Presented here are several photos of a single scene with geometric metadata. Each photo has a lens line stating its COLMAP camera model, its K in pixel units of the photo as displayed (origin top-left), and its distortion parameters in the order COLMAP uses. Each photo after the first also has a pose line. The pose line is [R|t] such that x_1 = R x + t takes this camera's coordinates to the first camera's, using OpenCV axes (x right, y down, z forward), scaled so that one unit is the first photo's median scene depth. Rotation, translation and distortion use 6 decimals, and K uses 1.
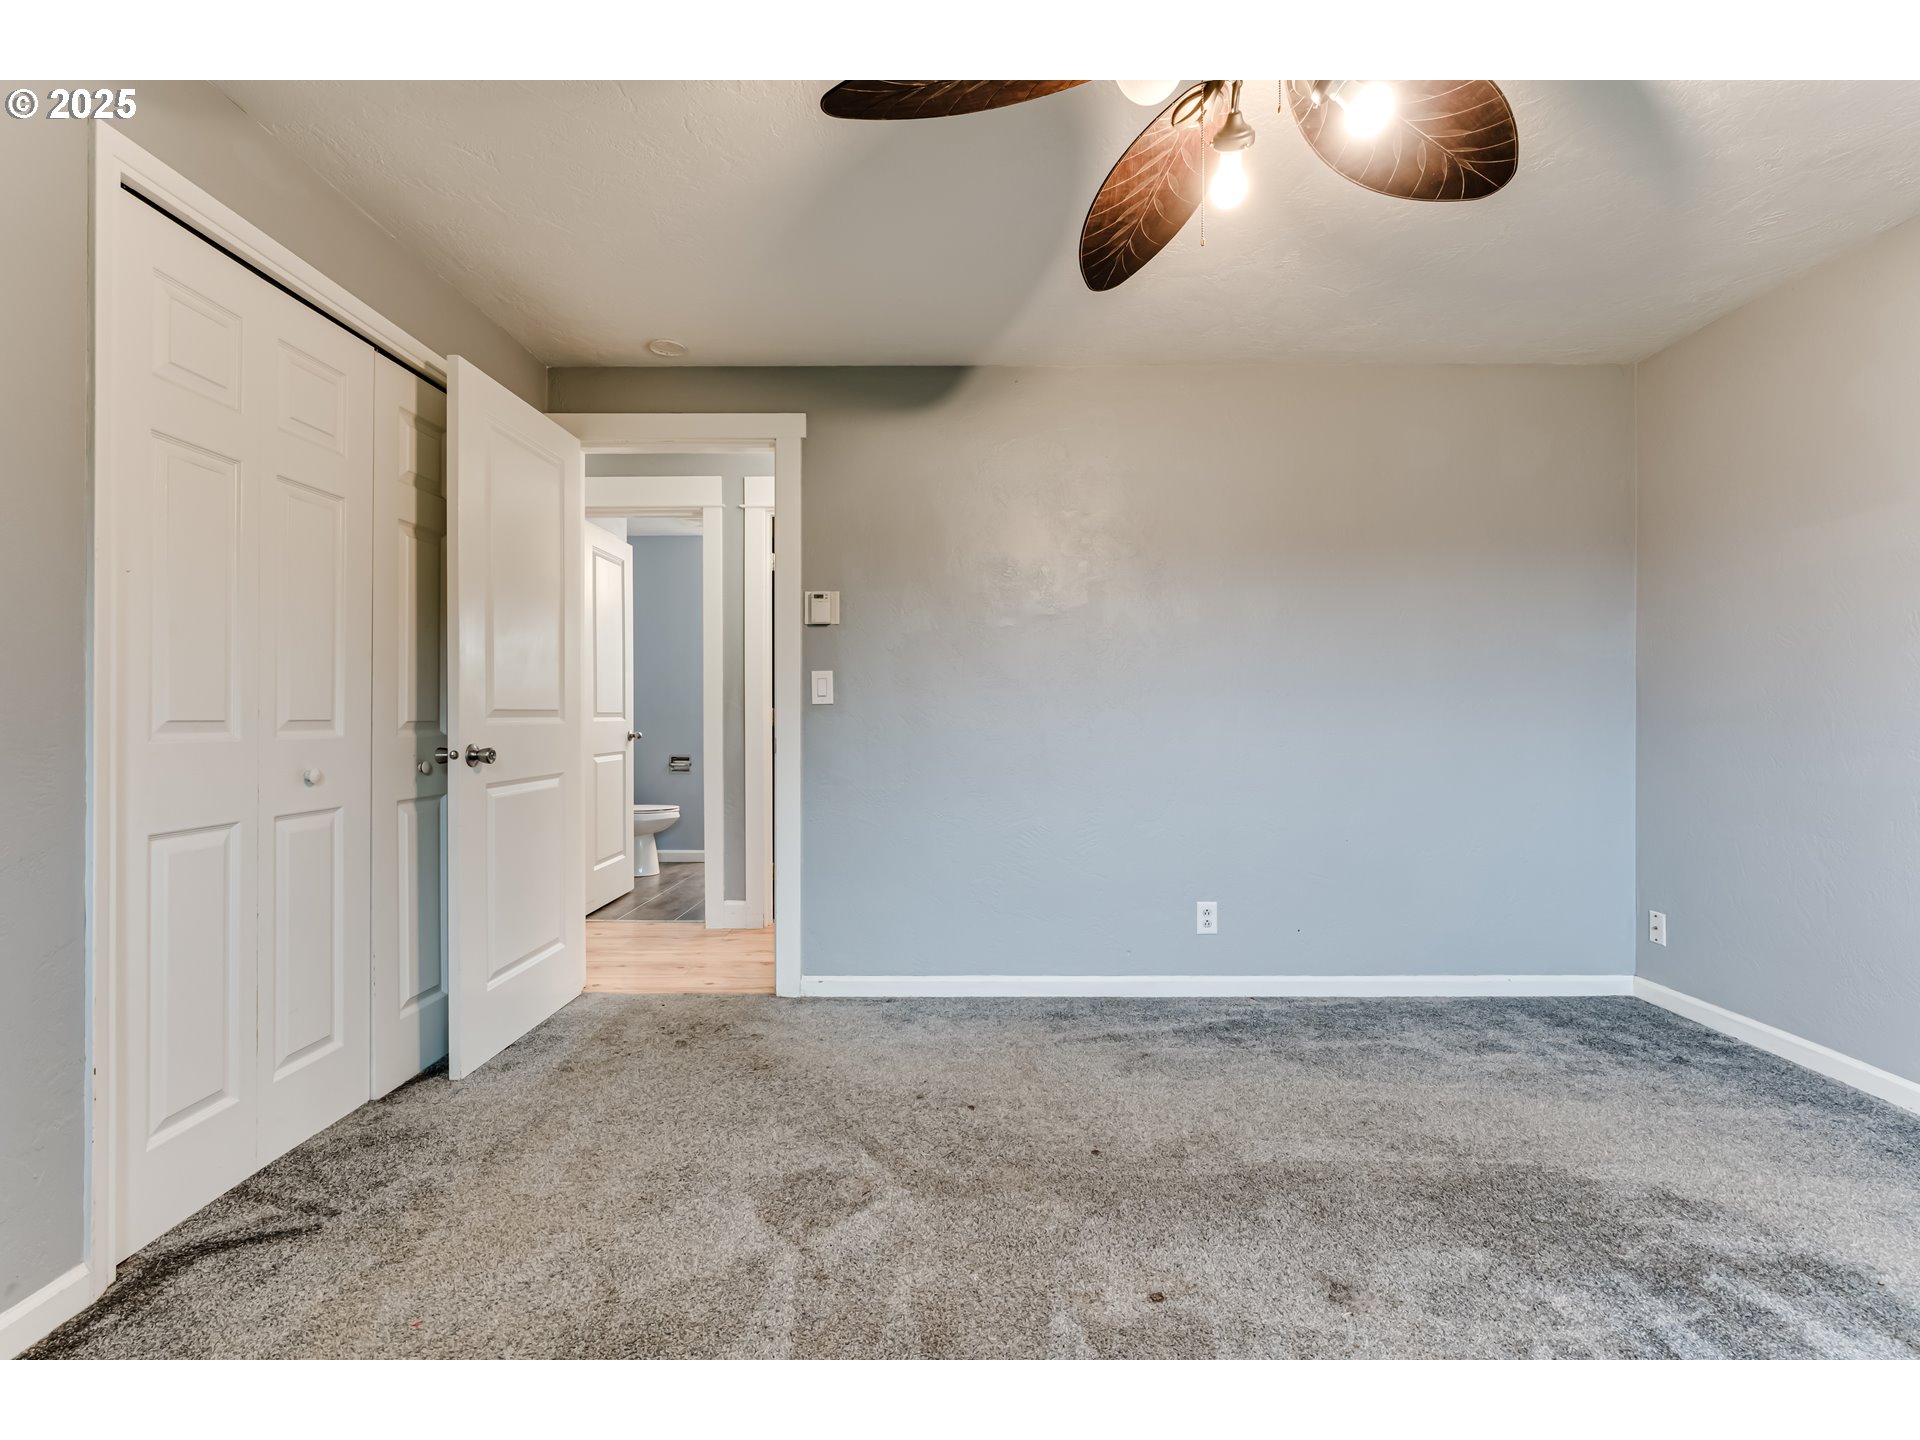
lens RADIAL K [[873.7, 0, 958.7], [0, 873.7, 713.4], [0, 0, 1]] dist [-0.004095, 0.000677]
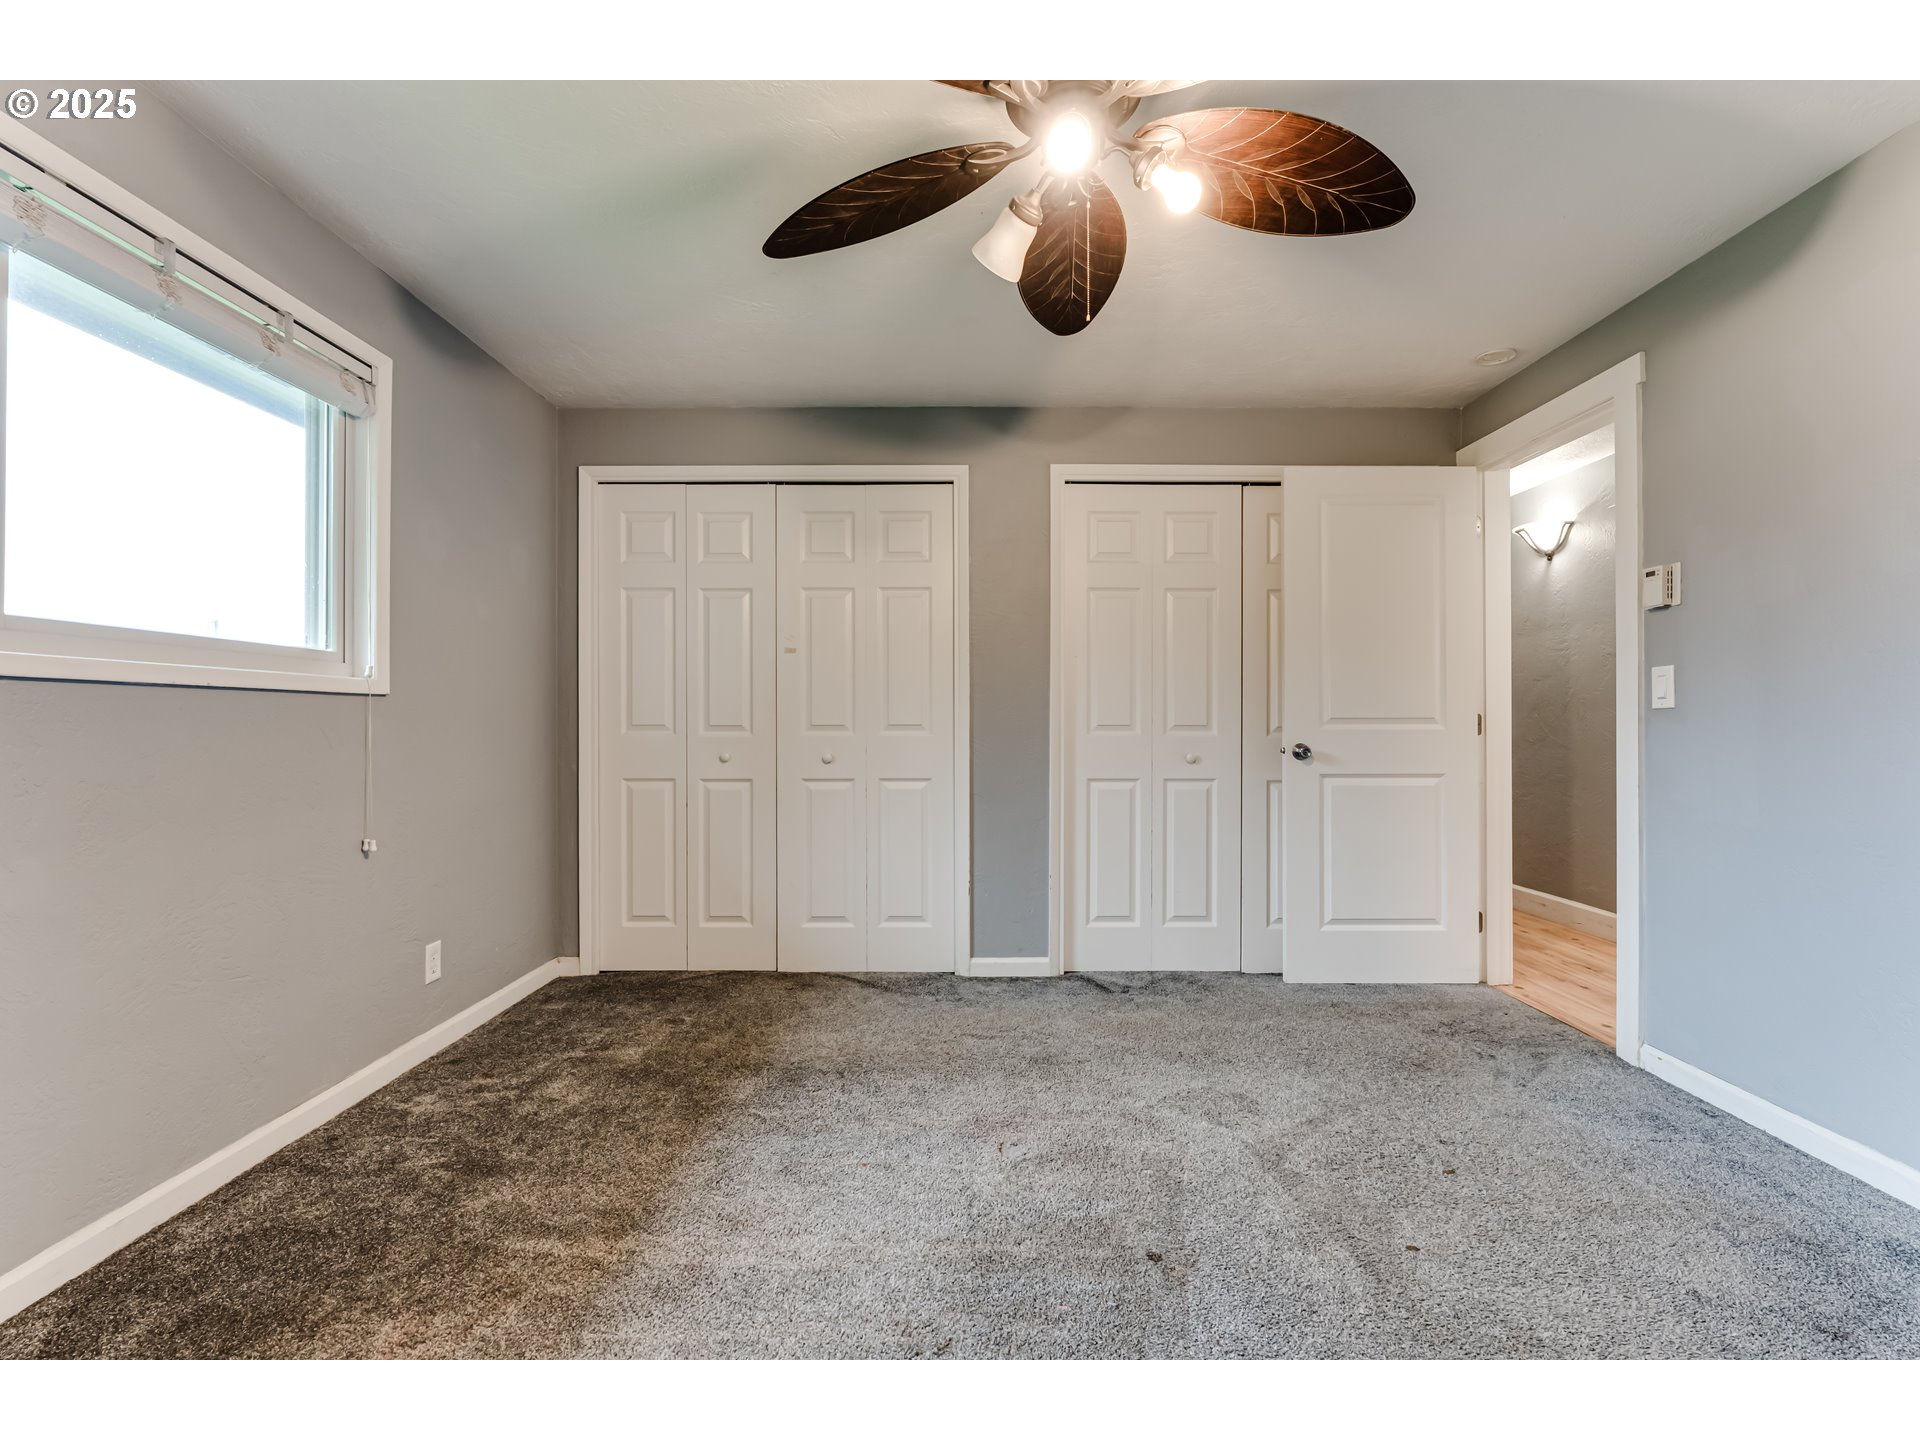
lens RADIAL K [[917.6, 0, 979.6], [0, 917.6, 712.1], [0, 0, 1]] dist [-0.001261, 0.000125]
pose [[0.003951, -0.010753, -0.999934, 0.674500], [0.000210, 0.999942, -0.010752, 0.001556], [0.999992, -0.000167, 0.003953, 0.381298]]
